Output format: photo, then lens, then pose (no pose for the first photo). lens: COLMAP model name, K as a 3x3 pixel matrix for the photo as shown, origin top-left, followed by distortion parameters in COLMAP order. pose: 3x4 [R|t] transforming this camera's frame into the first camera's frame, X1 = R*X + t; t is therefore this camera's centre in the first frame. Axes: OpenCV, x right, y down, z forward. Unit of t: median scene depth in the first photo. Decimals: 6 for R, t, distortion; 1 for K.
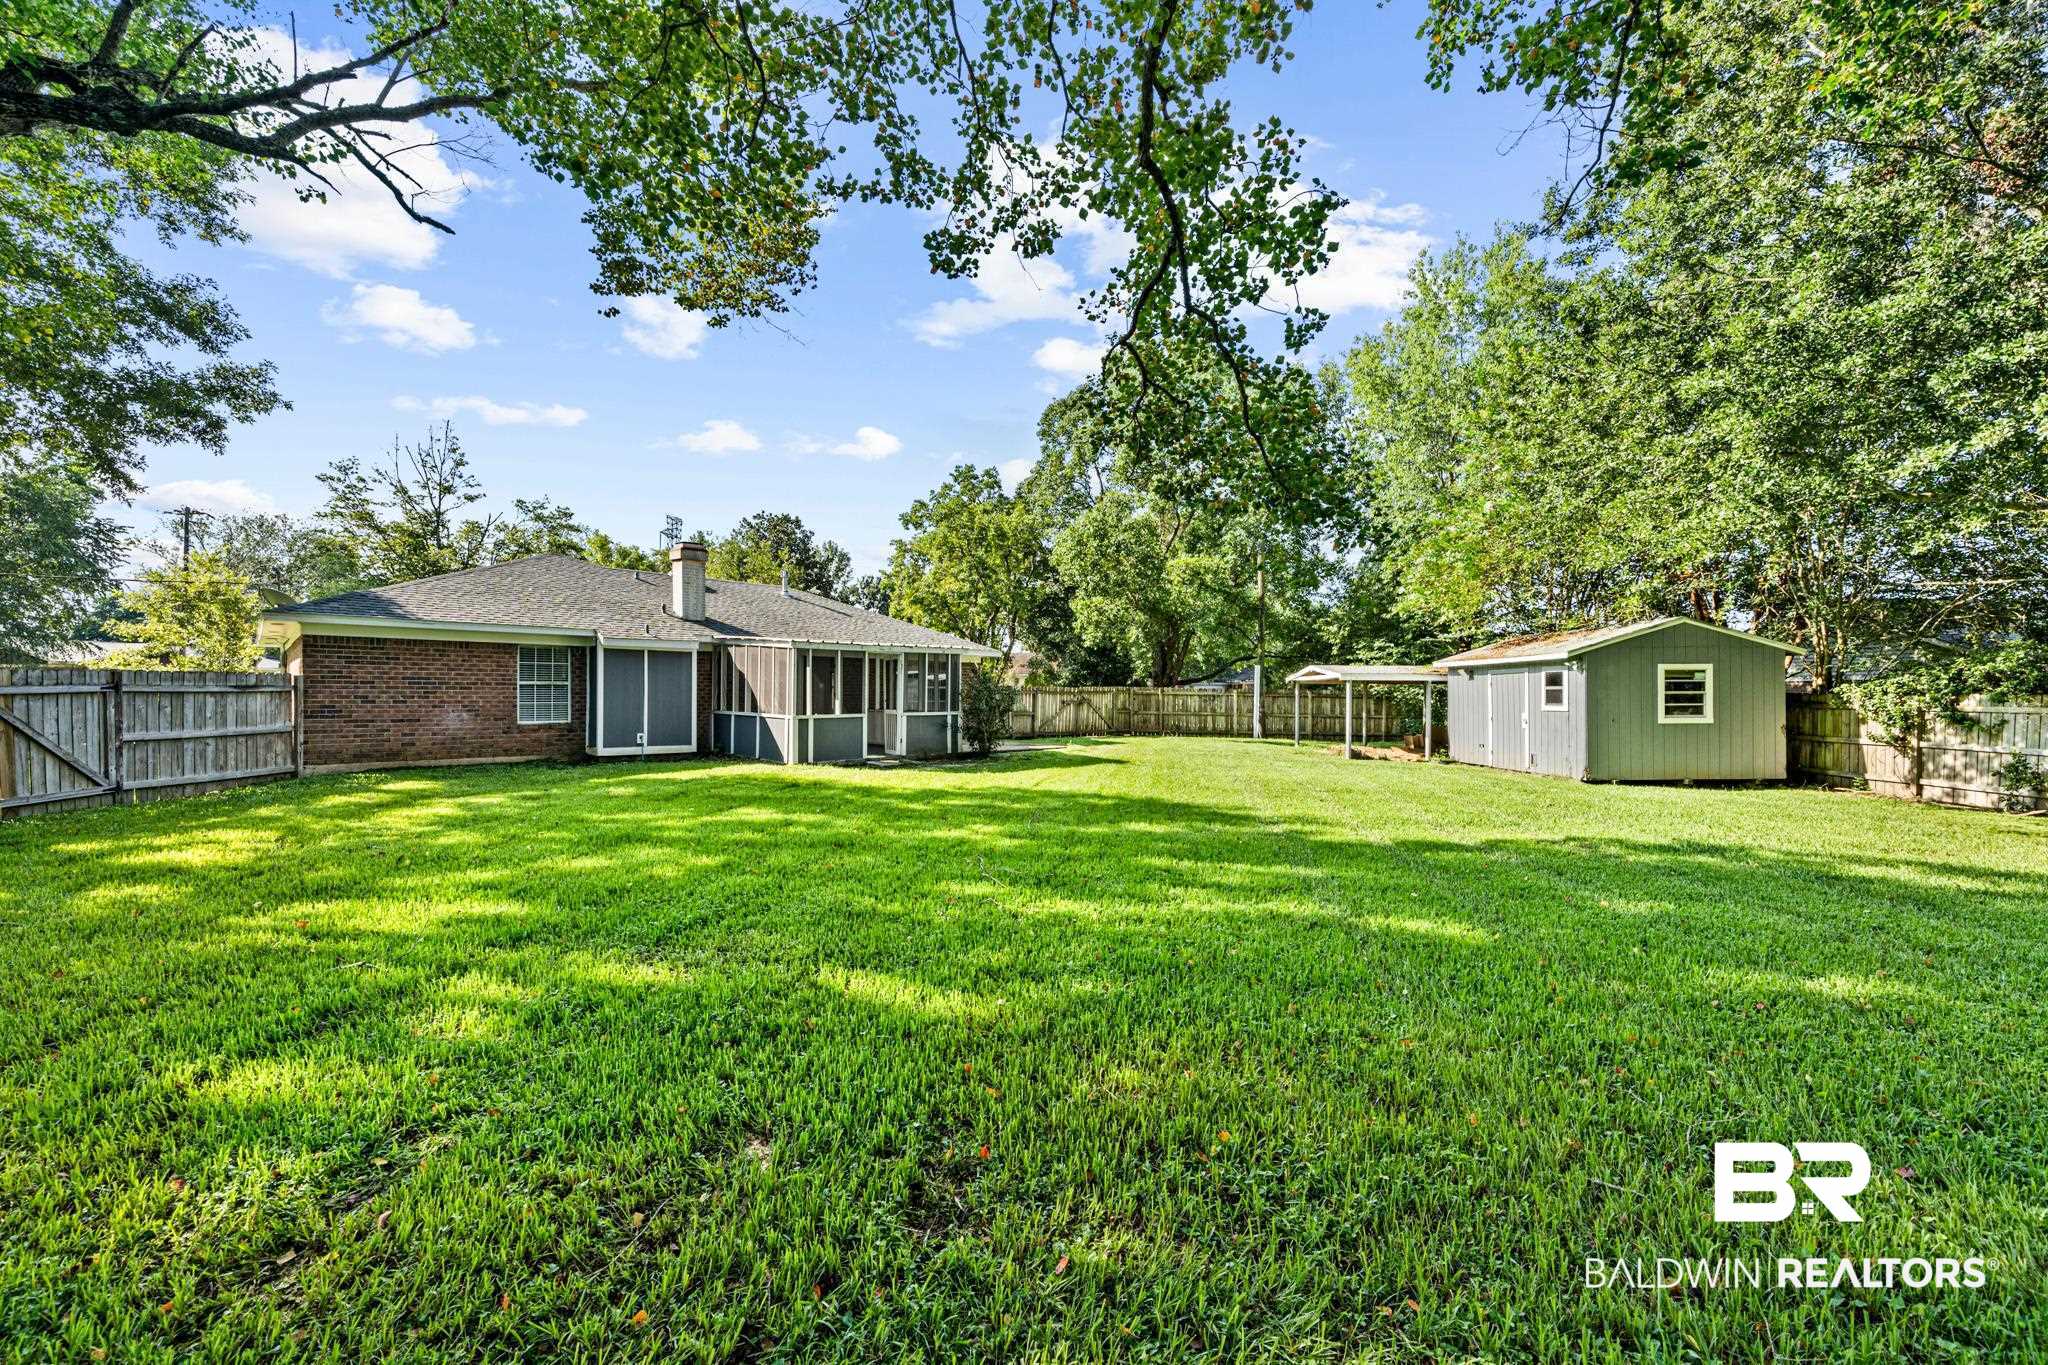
lens RADIAL K [[802.0, 0, 1017.0], [0, 802.0, 693.3], [0, 0, 1]] dist [0.000877, 0.000178]
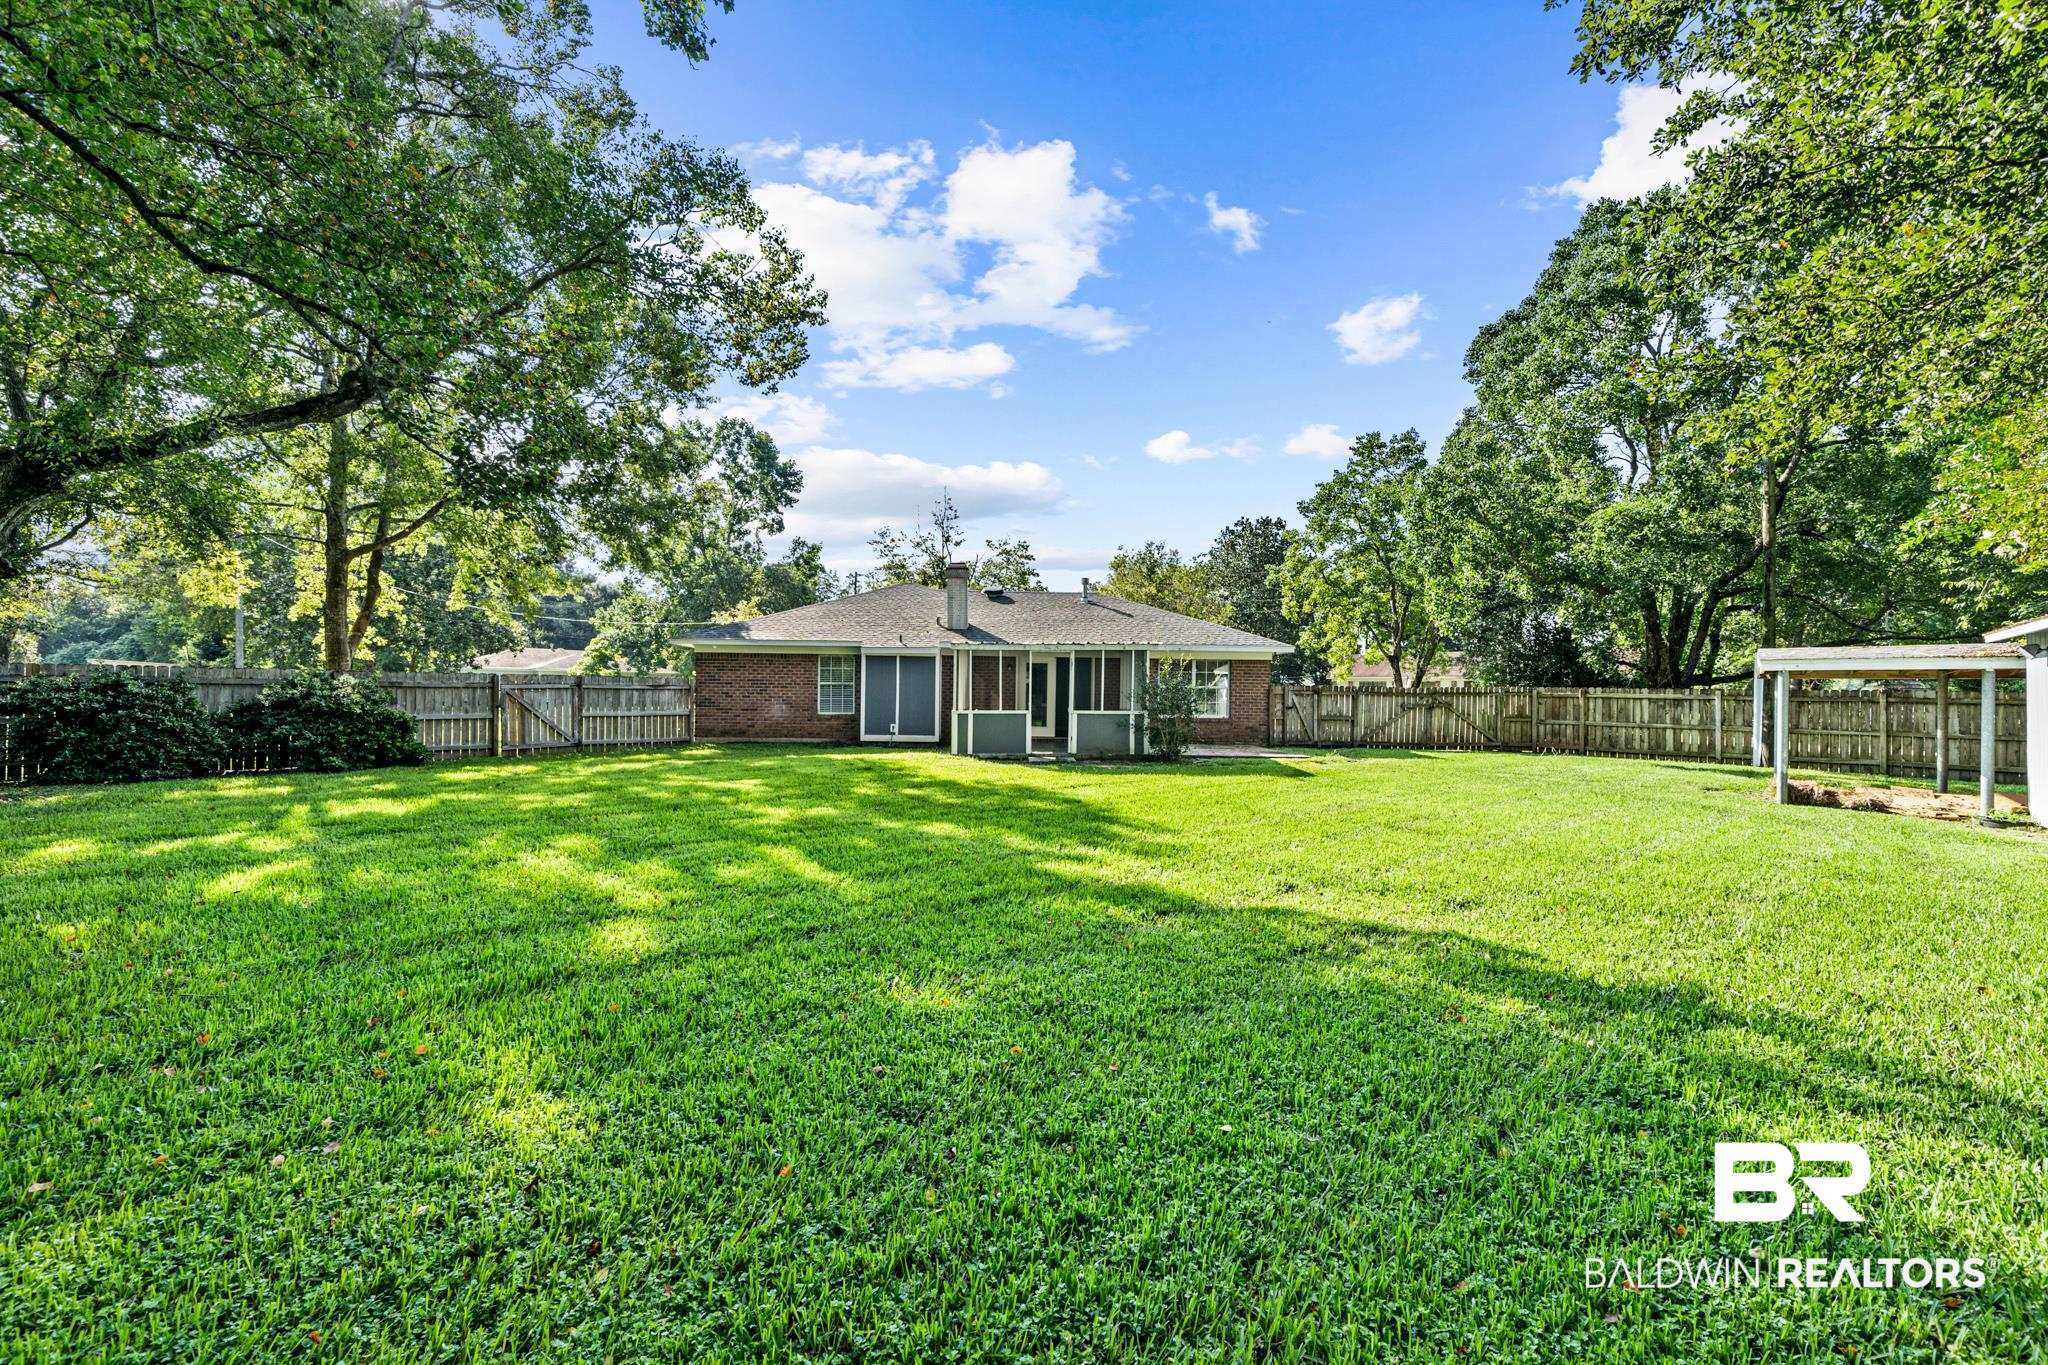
lens RADIAL K [[802.0, 0, 1016.9], [0, 802.0, 693.0], [0, 0, 1]] dist [0.000877, 0.000178]
pose [[0.747186, -0.000643, -0.664615, 0.444860], [-0.006228, 0.999949, -0.007969, 0.010146], [0.664586, 0.010093, 0.747144, 0.195491]]
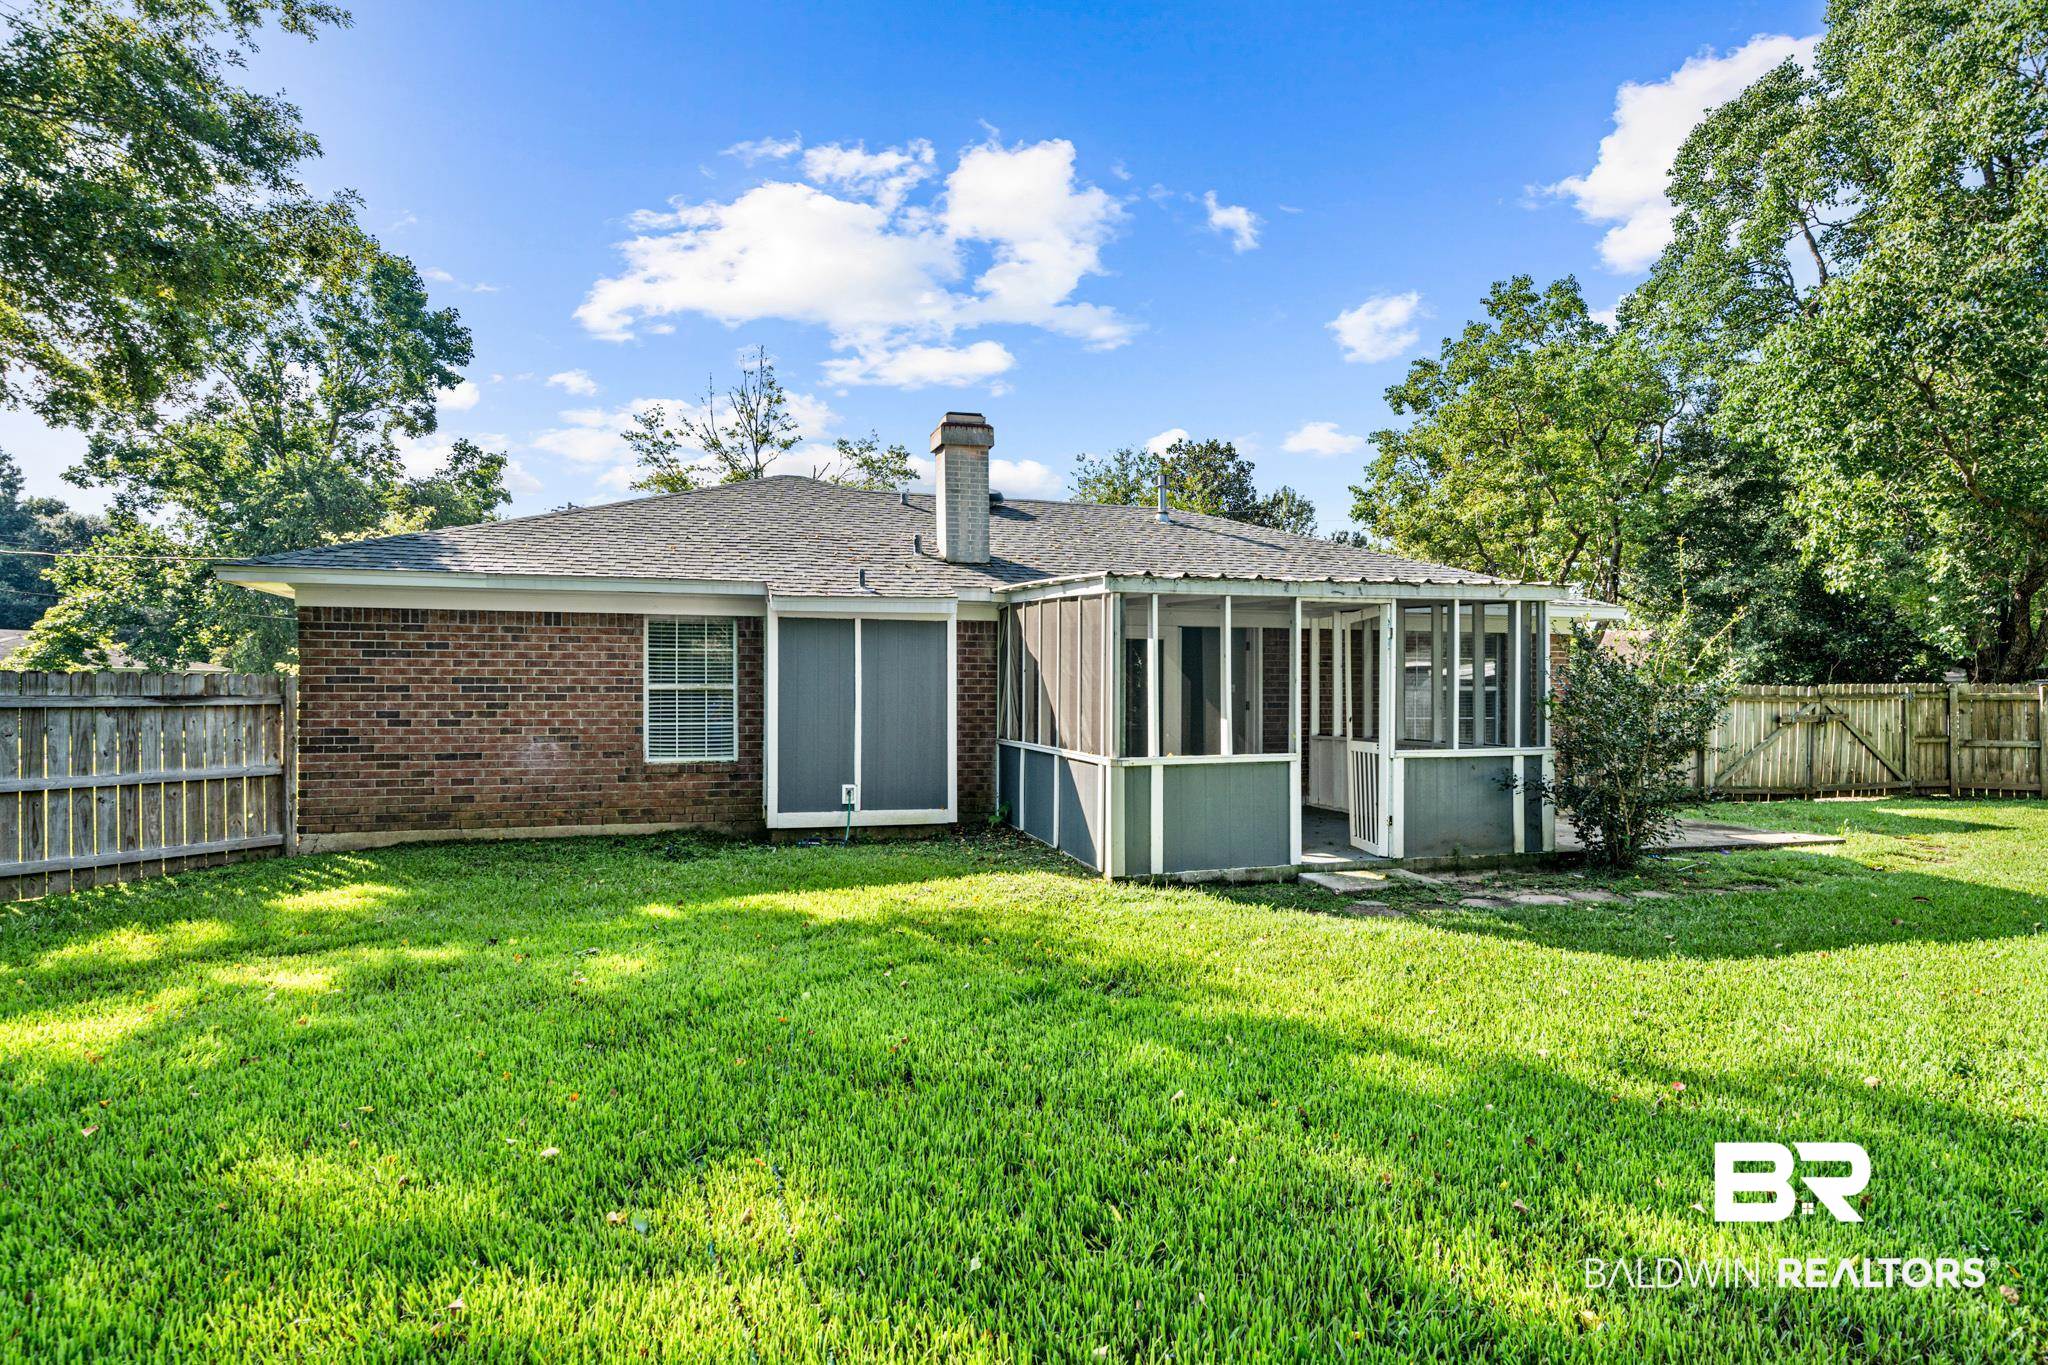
lens RADIAL K [[1051.6, 0, 1024.0], [0, 1051.6, 693.8], [0, 0, 1]] dist [0.002815, 0.000884]
pose [[0.886806, -0.009708, -0.462041, -0.060562], [0.005874, 0.999935, -0.009736, -0.000007], [0.462105, 0.005920, 0.886805, 0.427855]]
